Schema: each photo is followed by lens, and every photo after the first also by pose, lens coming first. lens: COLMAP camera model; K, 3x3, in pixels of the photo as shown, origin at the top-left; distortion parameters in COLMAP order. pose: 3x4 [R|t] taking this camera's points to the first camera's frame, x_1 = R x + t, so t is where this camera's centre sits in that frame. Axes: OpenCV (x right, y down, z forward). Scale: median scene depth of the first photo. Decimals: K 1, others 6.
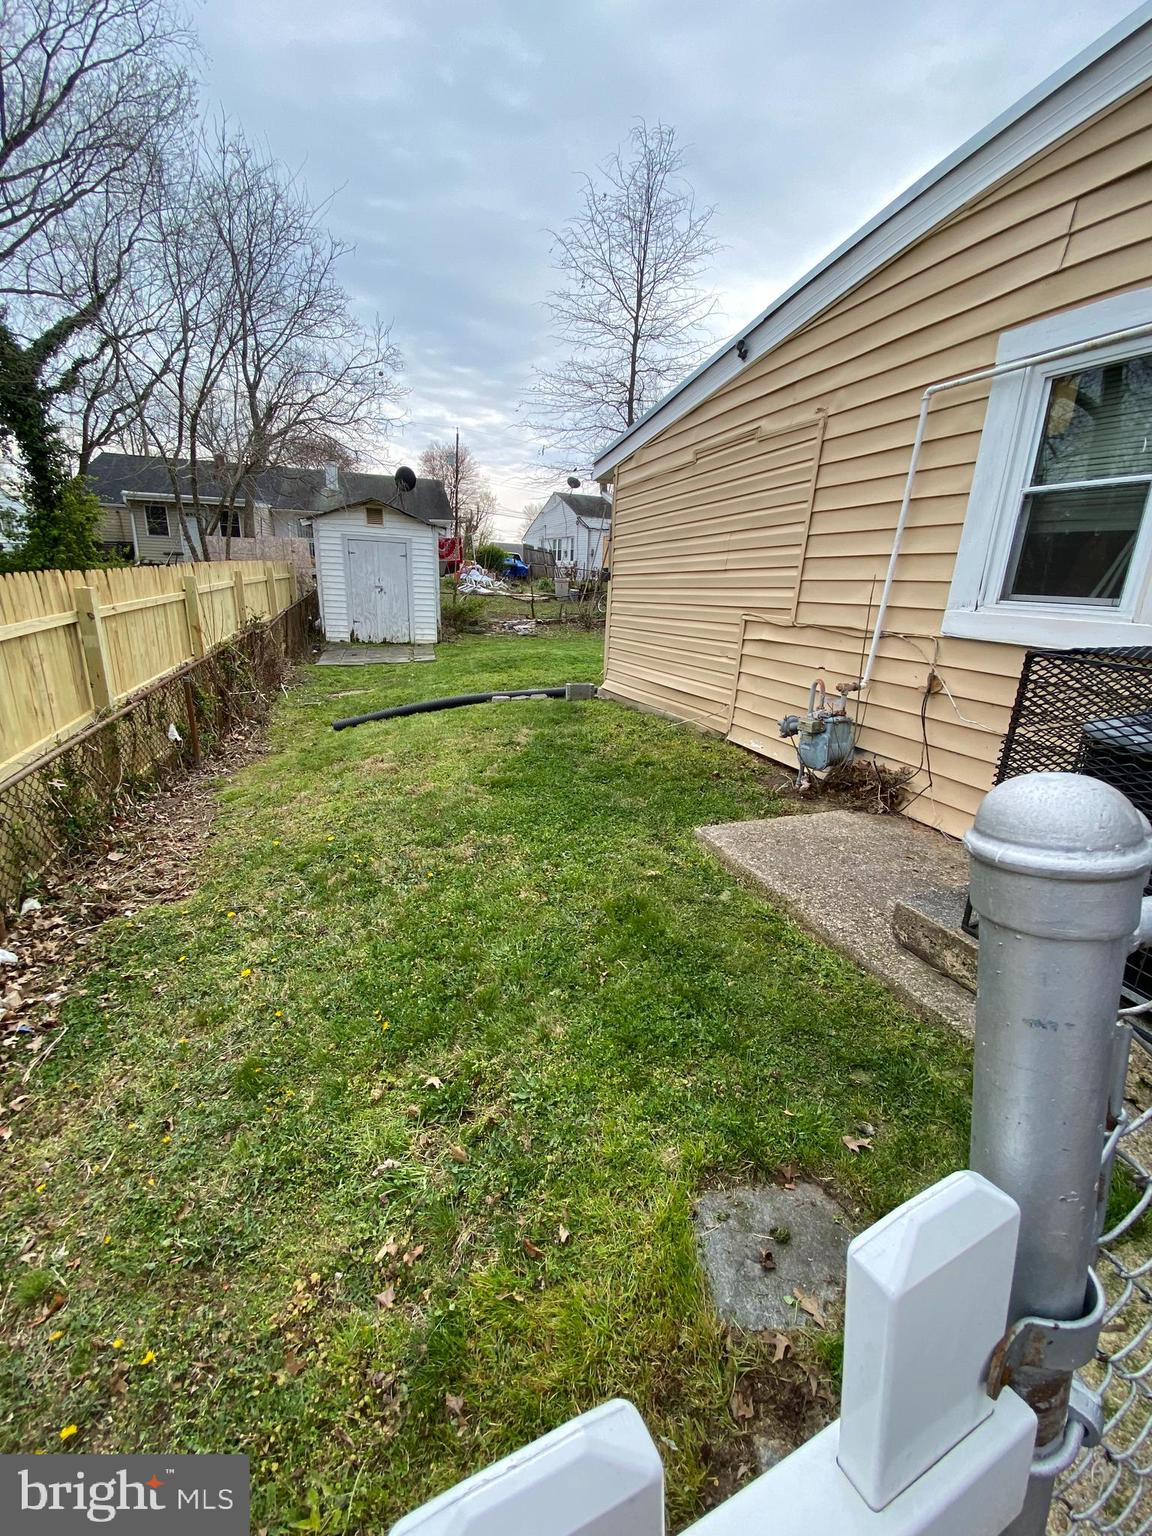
lens RADIAL K [[600.5, 0, 584.7], [0, 600.5, 777.7], [0, 0, 1]] dist [0.023553, -0.033504]
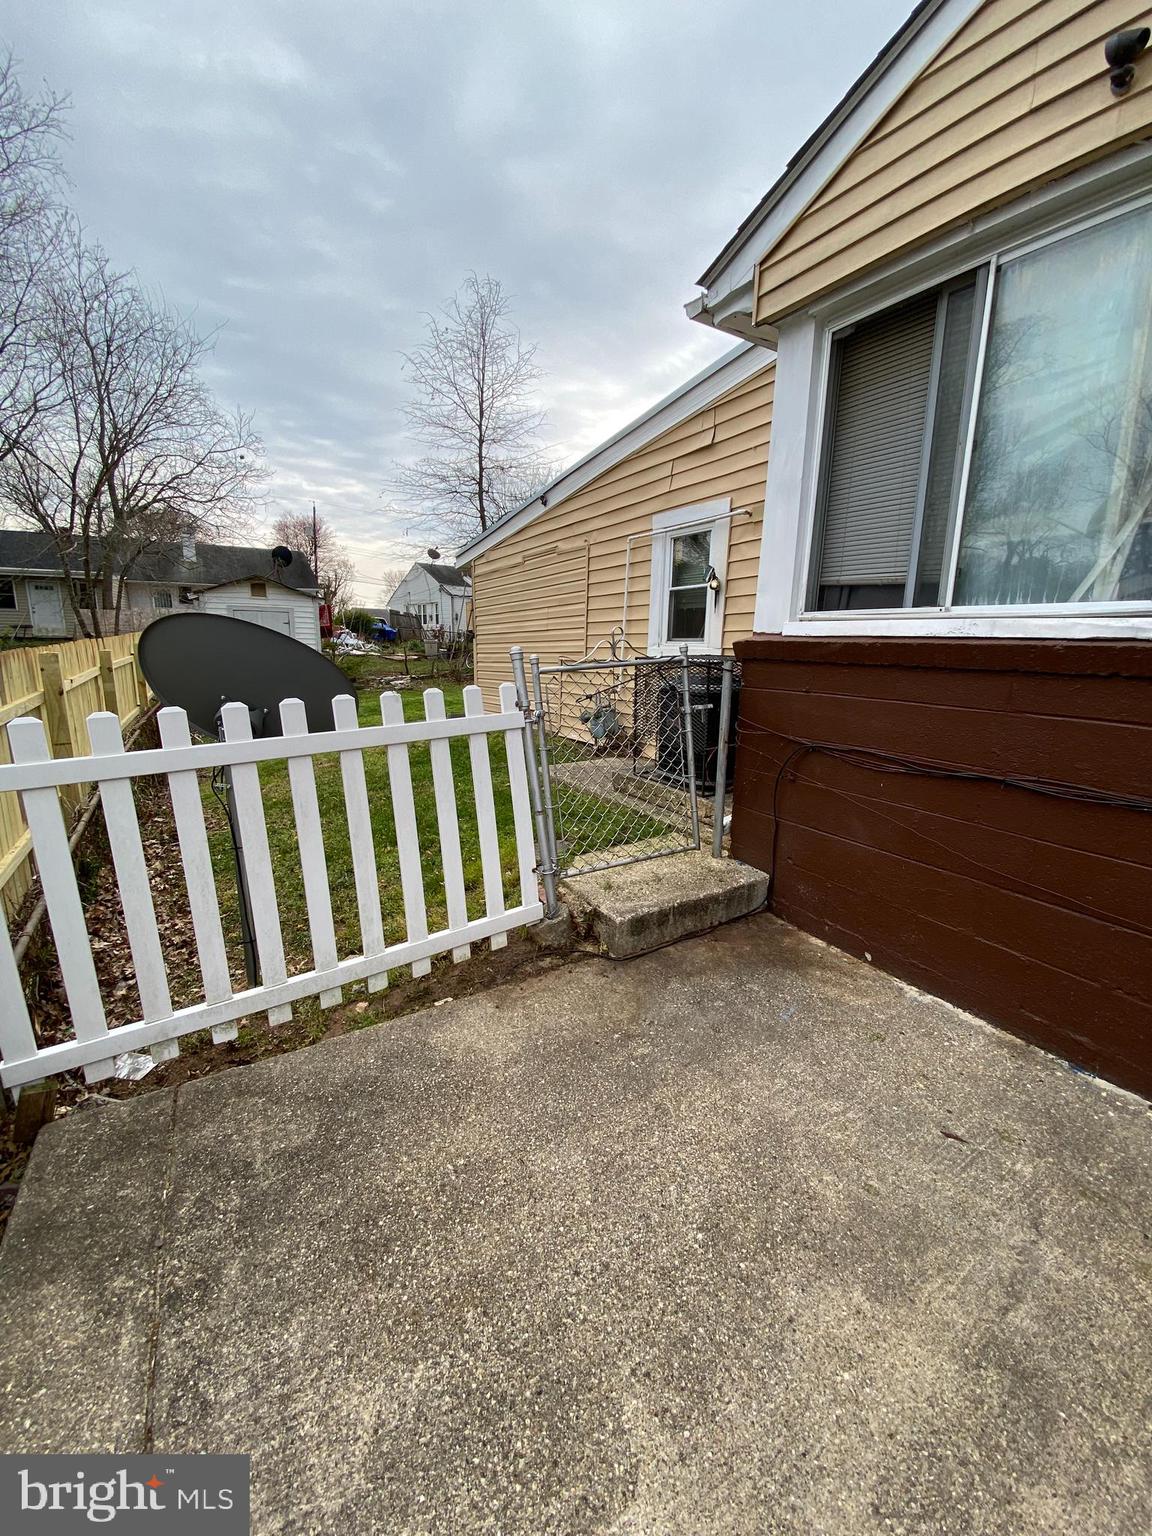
lens RADIAL K [[600.5, 0, 584.7], [0, 600.5, 777.7], [0, 0, 1]] dist [0.023553, -0.033504]
pose [[0.976503, -0.071448, 0.203317, -0.004955], [0.089995, 0.992438, -0.083478, 0.049090], [-0.195815, 0.099814, 0.975548, -0.141292]]
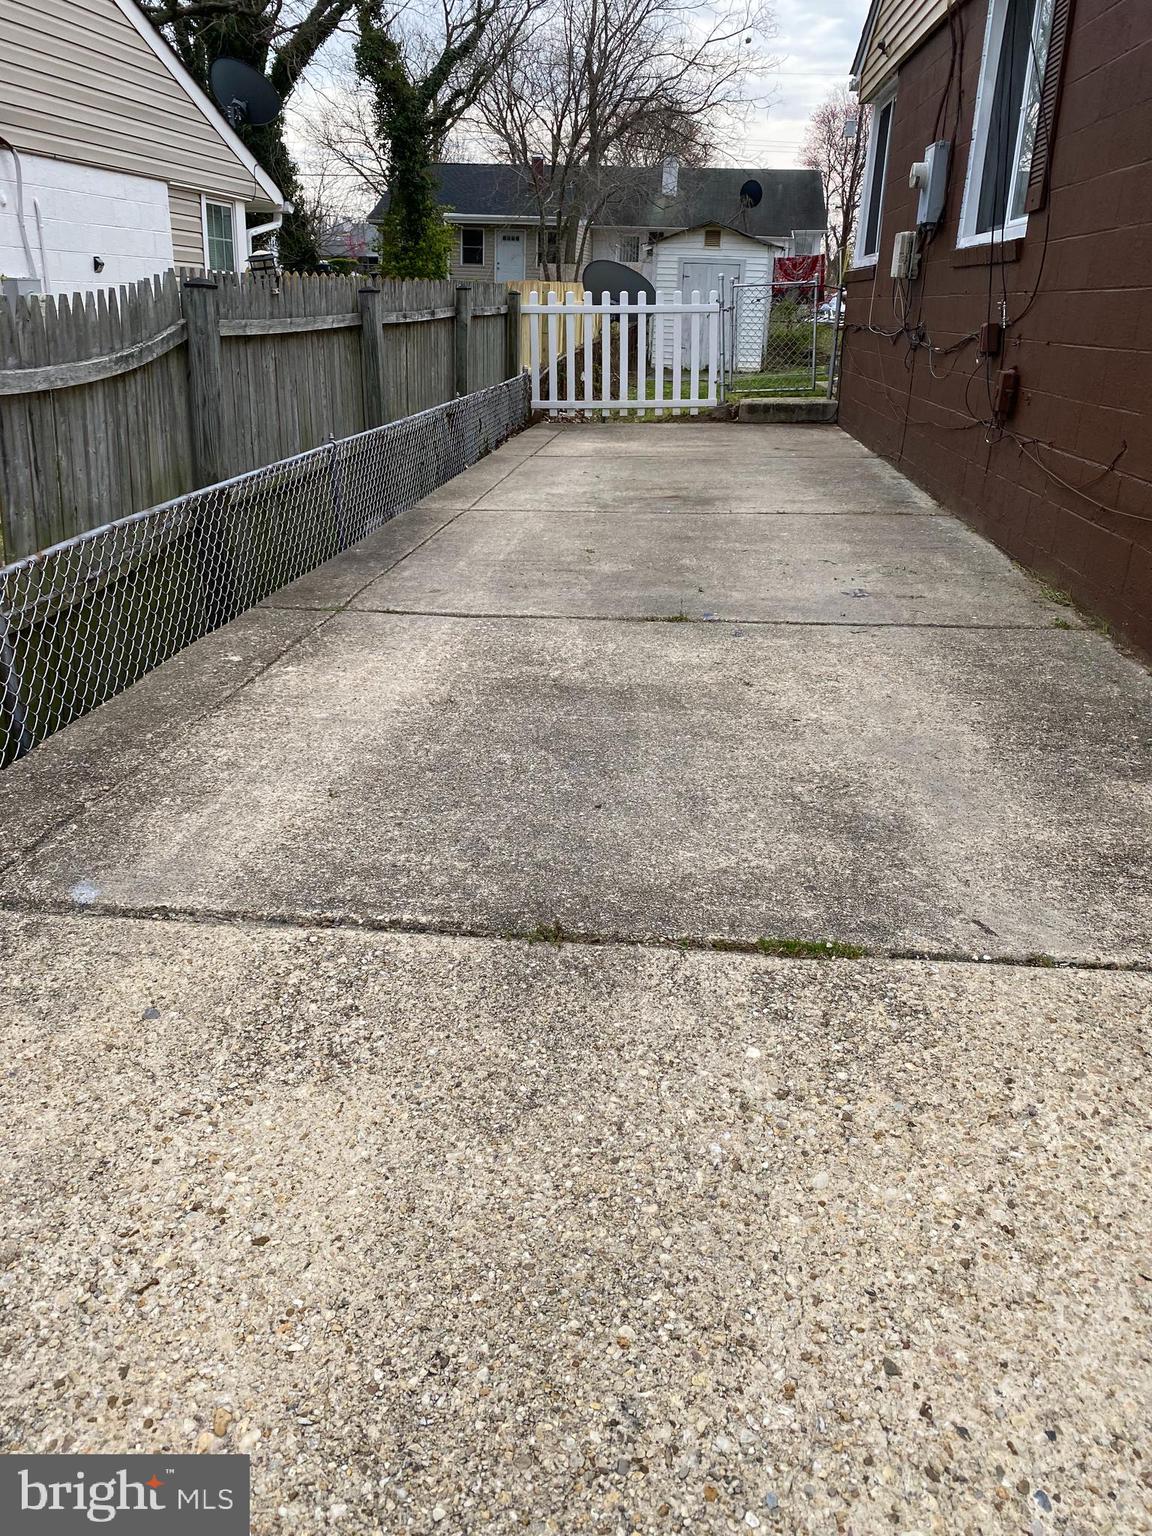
lens RADIAL K [[1154.9, 0, 576.0], [0, 1154.9, 768.0], [0, 0, 1]] dist [-0.006366, -0.003539]
pose [[0.909356, 0.137076, -0.392788, 0.234006], [-0.120109, 0.990458, 0.067583, 0.246329], [0.398304, -0.014280, 0.917142, -0.631949]]
